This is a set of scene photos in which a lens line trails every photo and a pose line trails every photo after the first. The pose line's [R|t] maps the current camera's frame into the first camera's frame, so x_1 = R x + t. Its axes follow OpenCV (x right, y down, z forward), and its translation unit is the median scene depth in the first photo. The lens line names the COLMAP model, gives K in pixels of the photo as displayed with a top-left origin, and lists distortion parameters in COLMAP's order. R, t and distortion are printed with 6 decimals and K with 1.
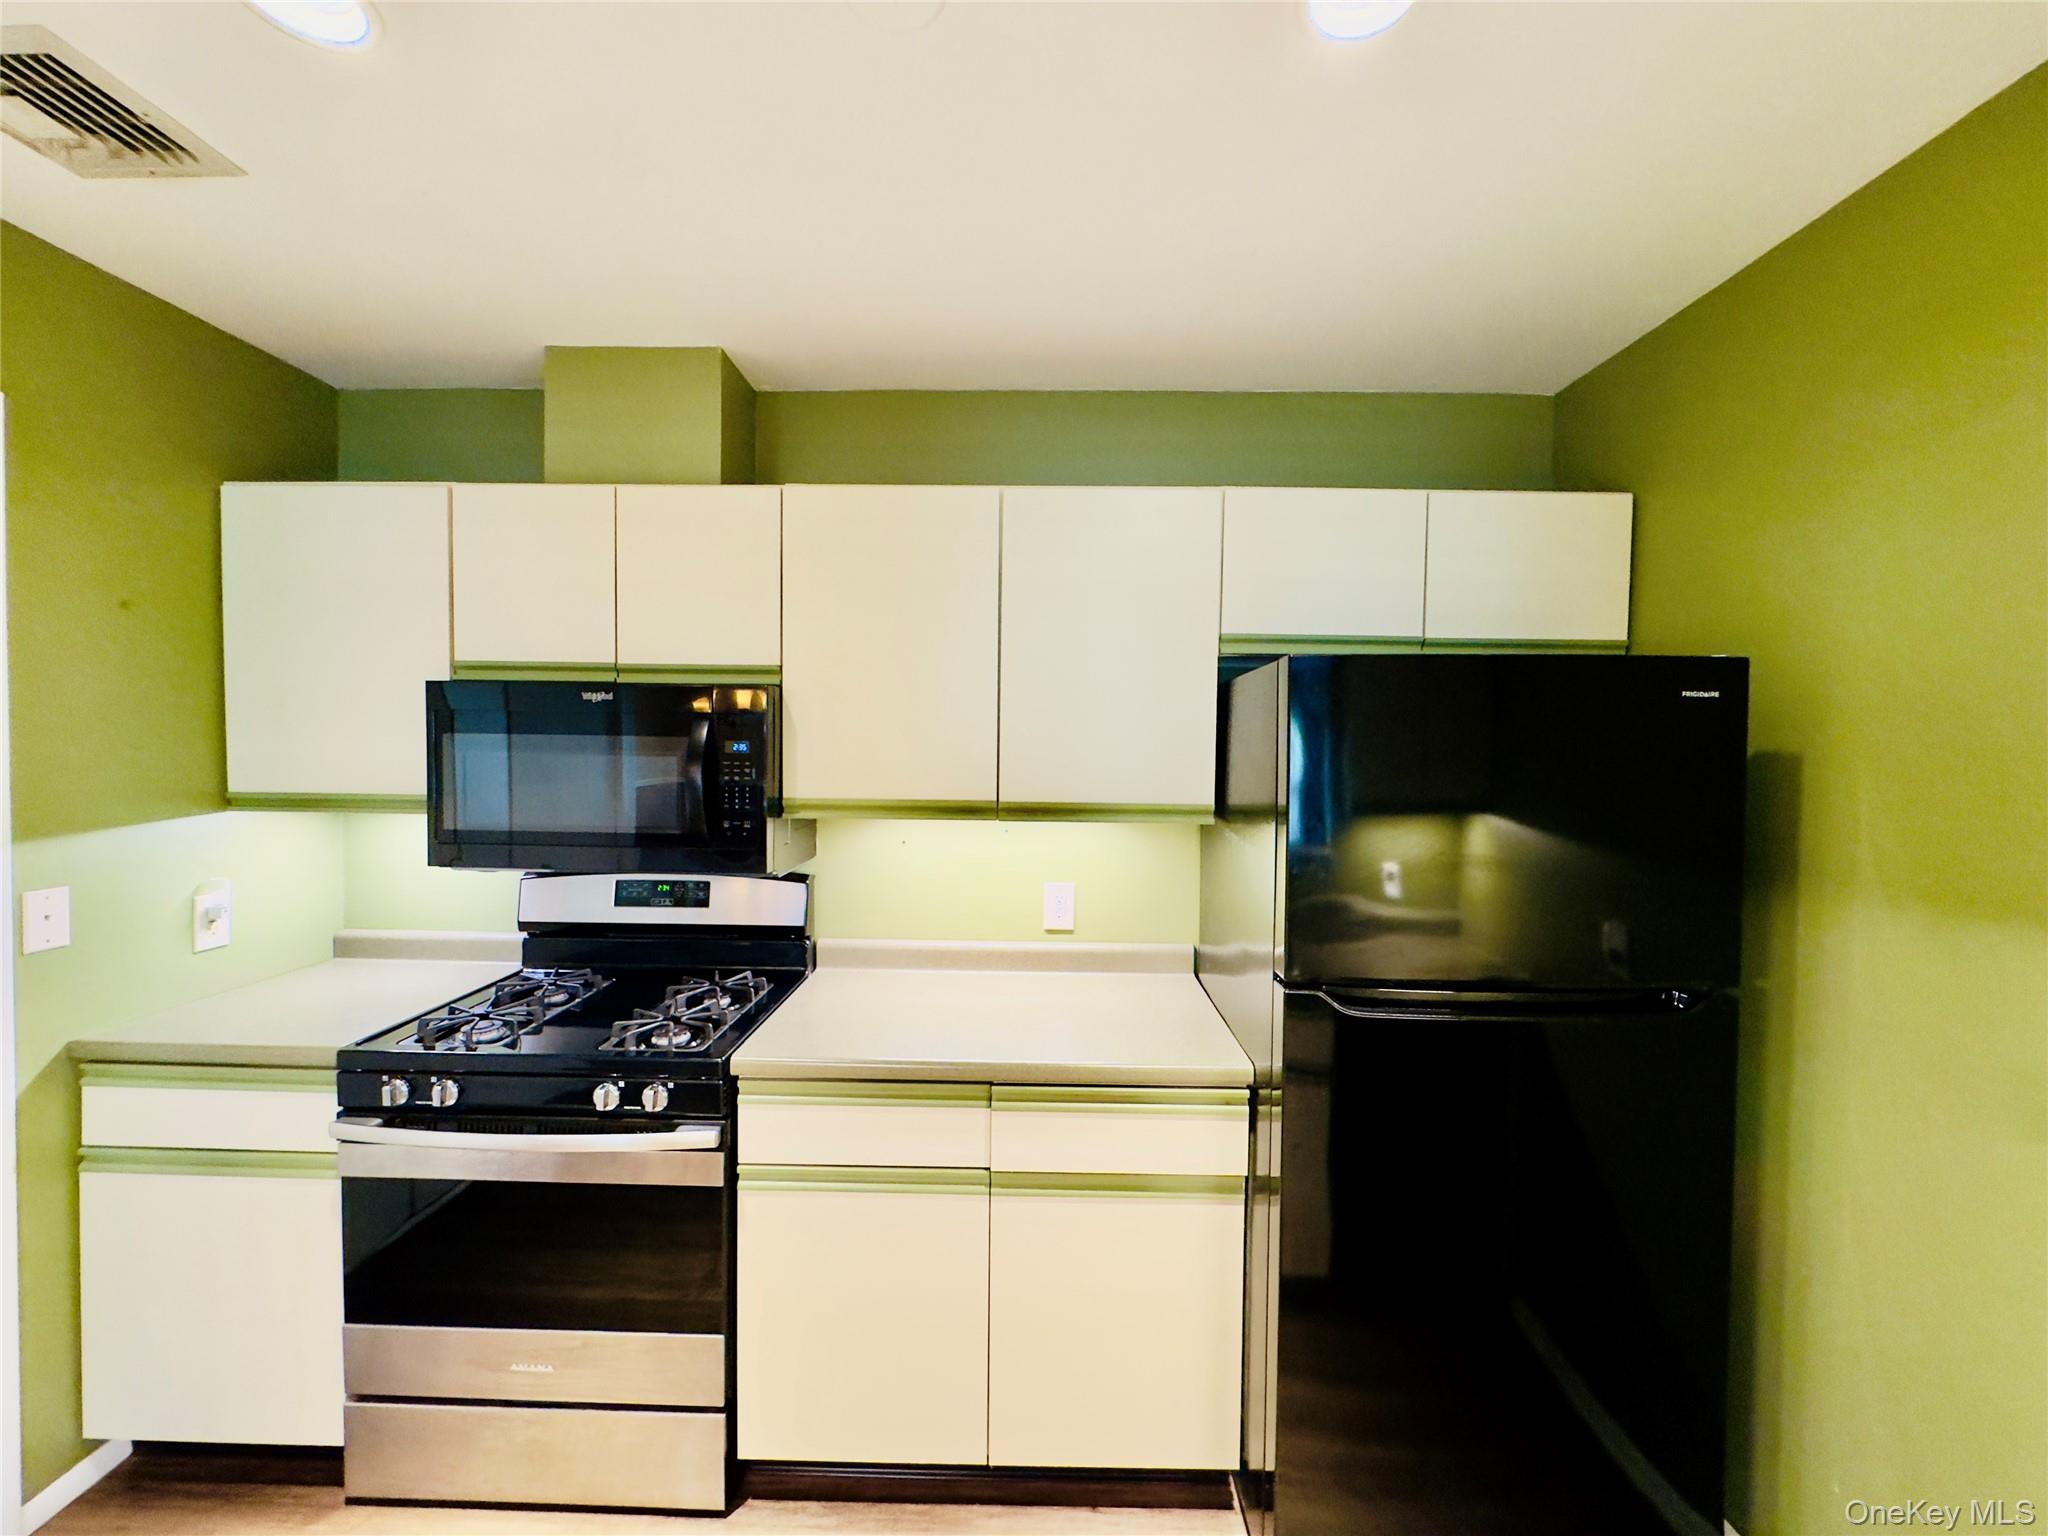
lens RADIAL K [[819.8, 0, 1027.9], [0, 819.8, 766.5], [0, 0, 1]] dist [-0.006181, 0.000568]
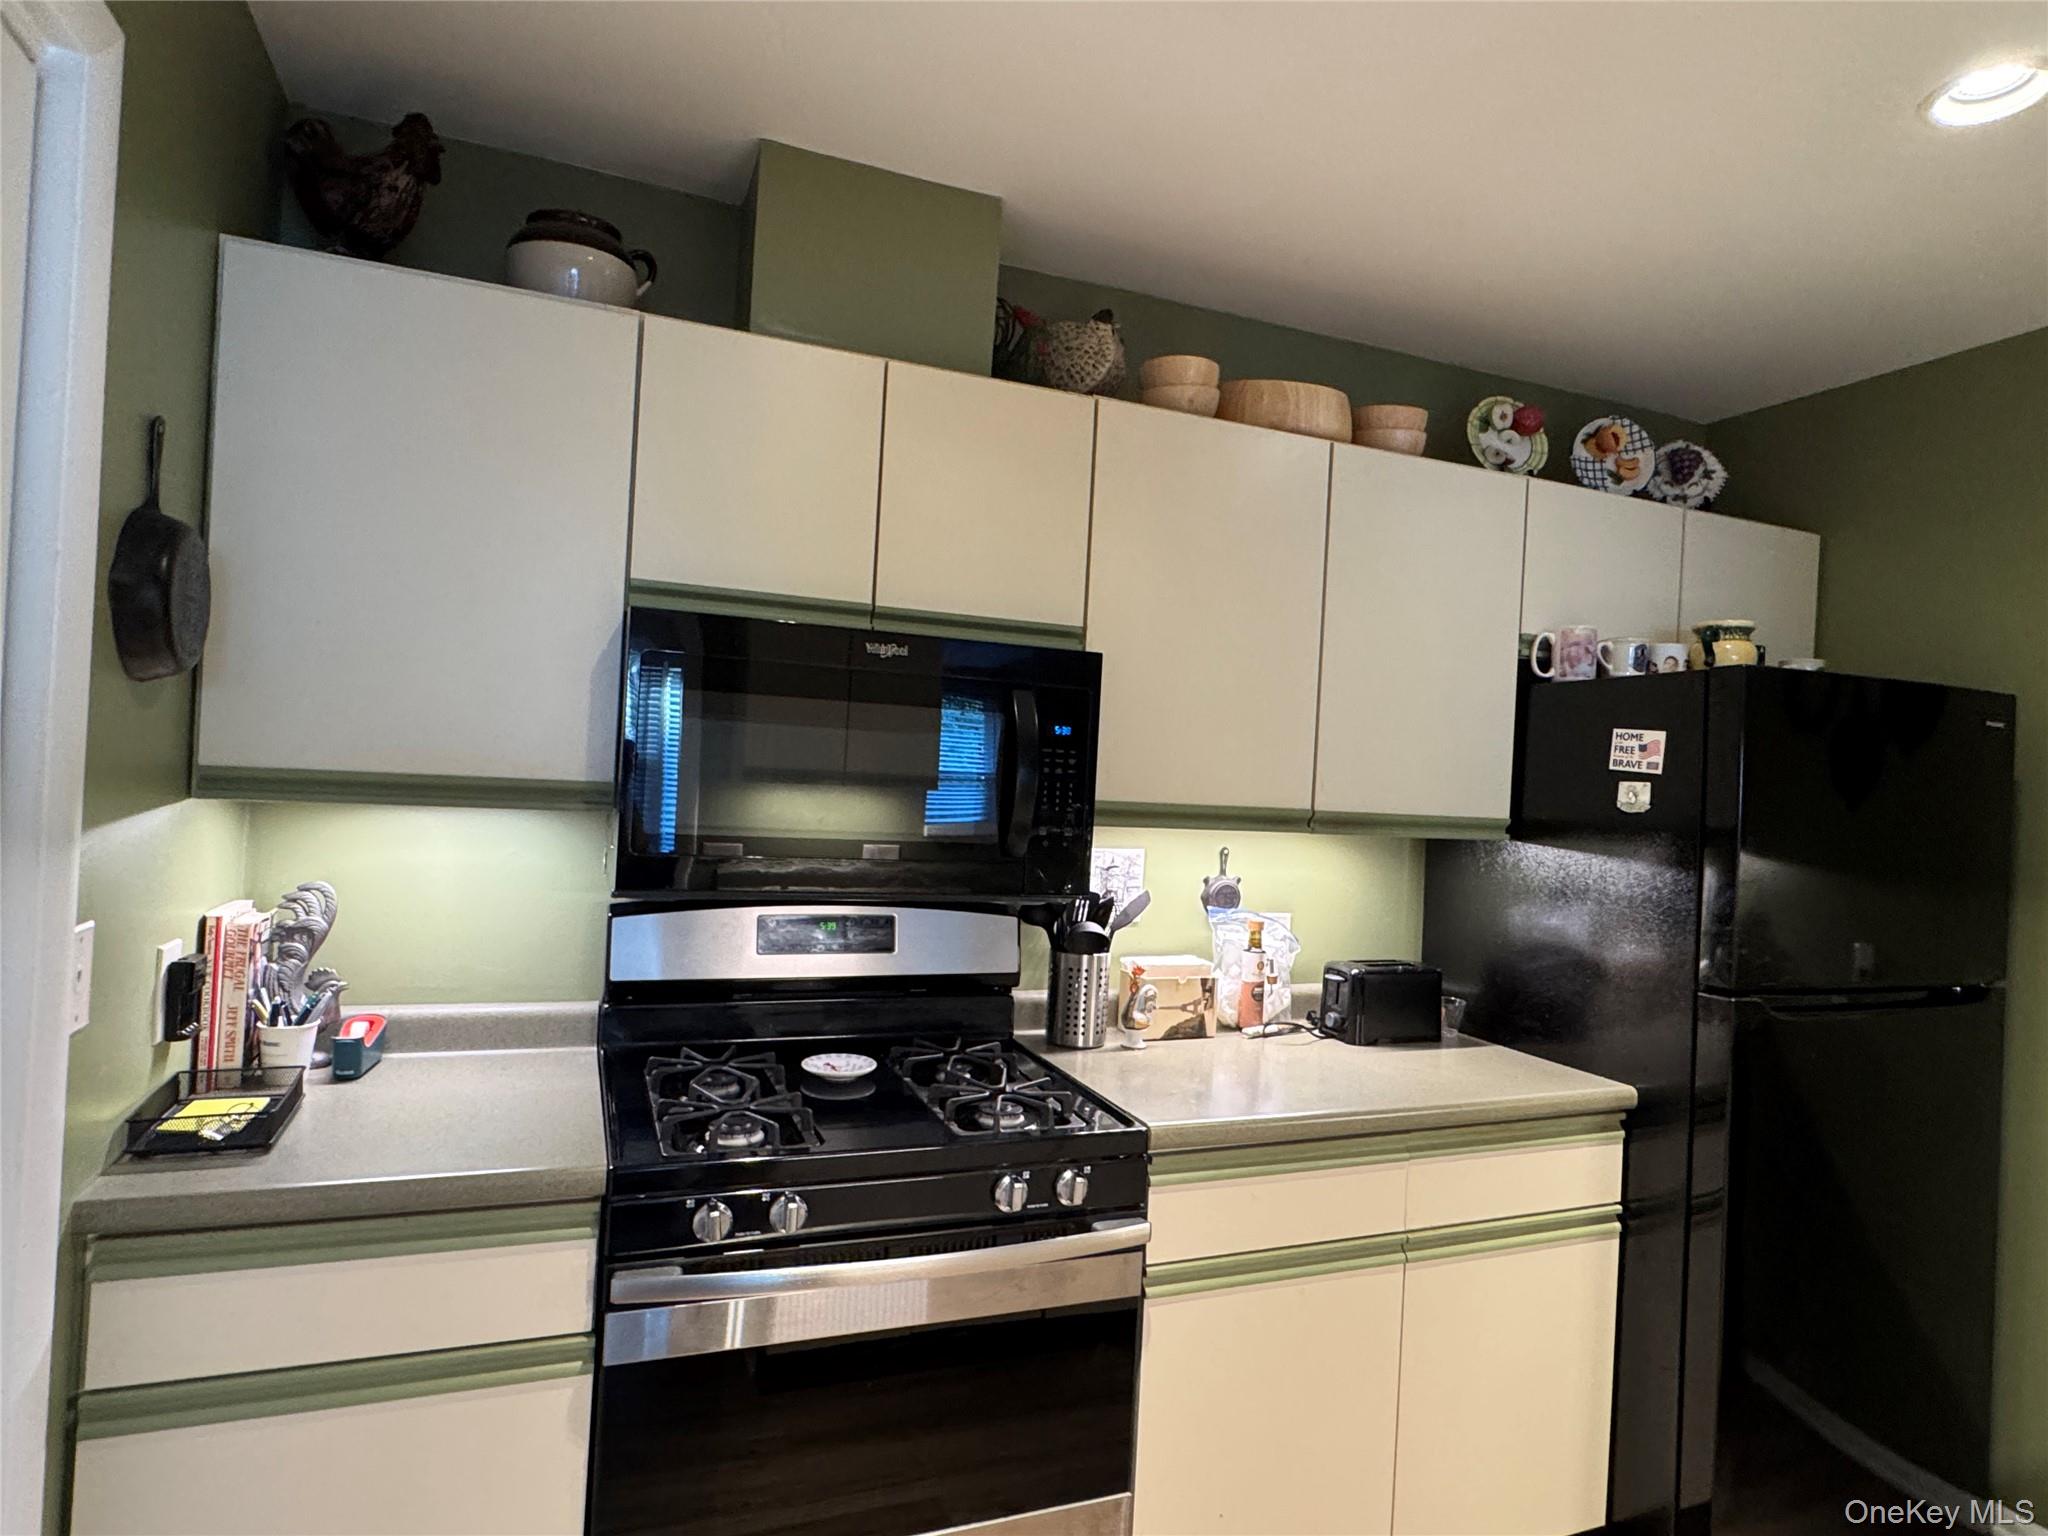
lens RADIAL K [[1147.8, 0, 1016.7], [0, 1147.8, 775.1], [0, 0, 1]] dist [-0.004193, -0.001519]
pose [[0.922508, 0.034499, 0.384433, -0.804933], [-0.026440, 0.999306, -0.026233, 0.047110], [-0.385072, 0.014035, 0.922780, 0.033989]]
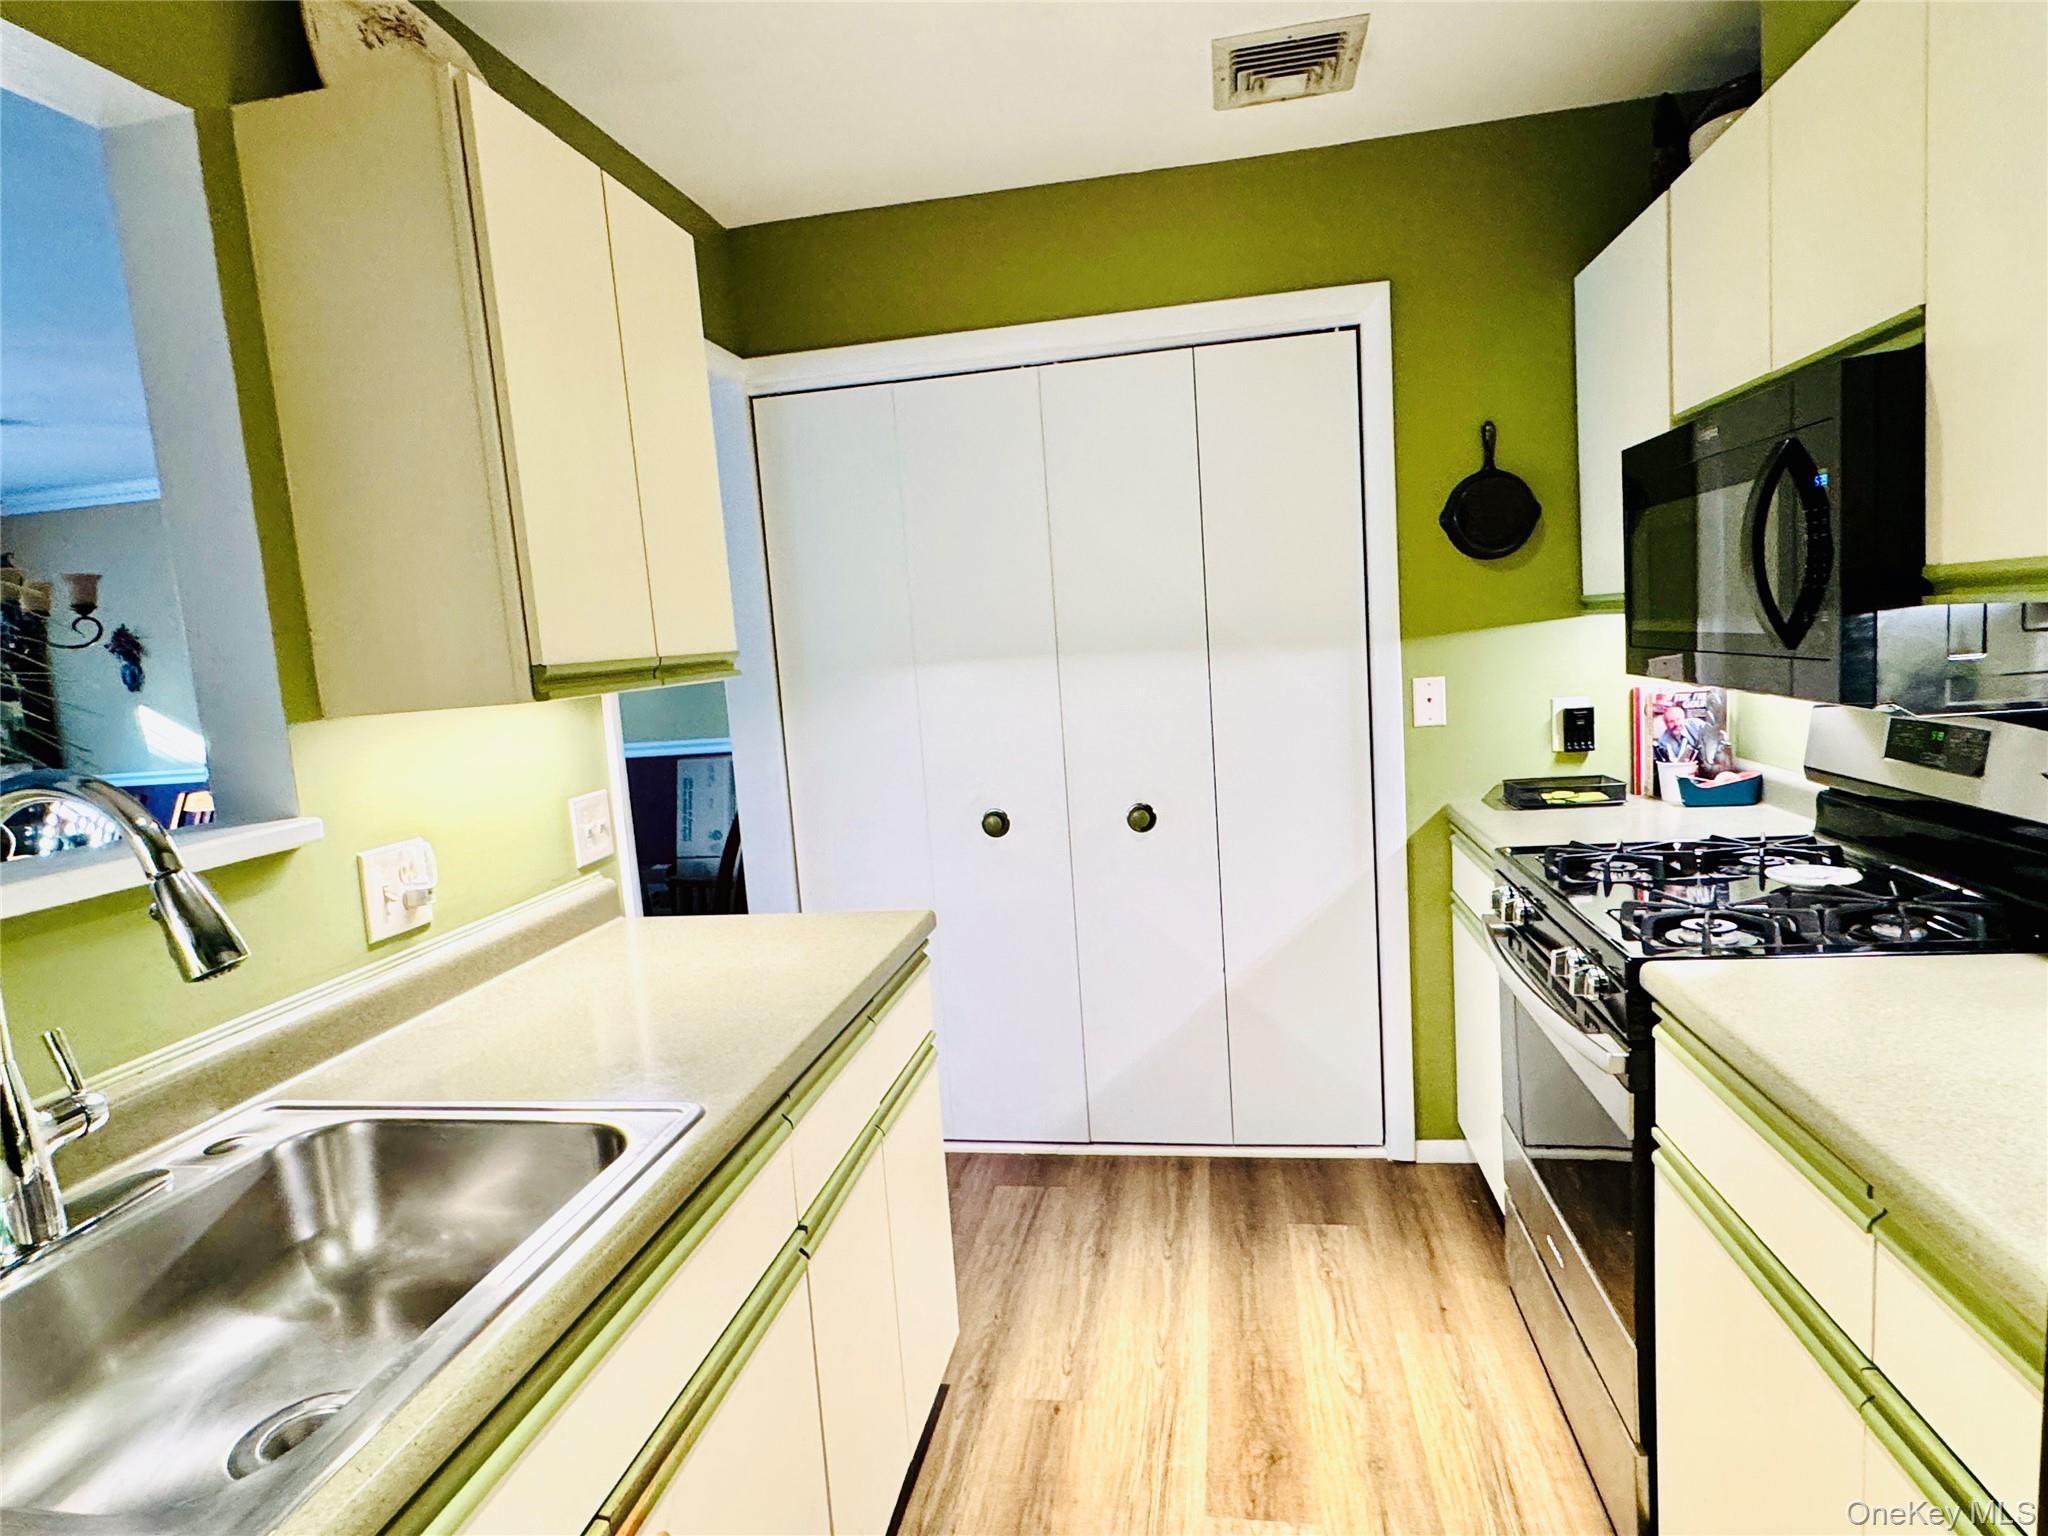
lens RADIAL K [[1147.8, 0, 1016.7], [0, 1147.8, 775.1], [0, 0, 1]] dist [-0.004193, -0.001519]
pose [[-0.156083, 0.118914, -0.980560, 0.553755], [0.049858, 0.992410, 0.112415, 0.062352], [0.986485, -0.031343, -0.160827, 0.578813]]
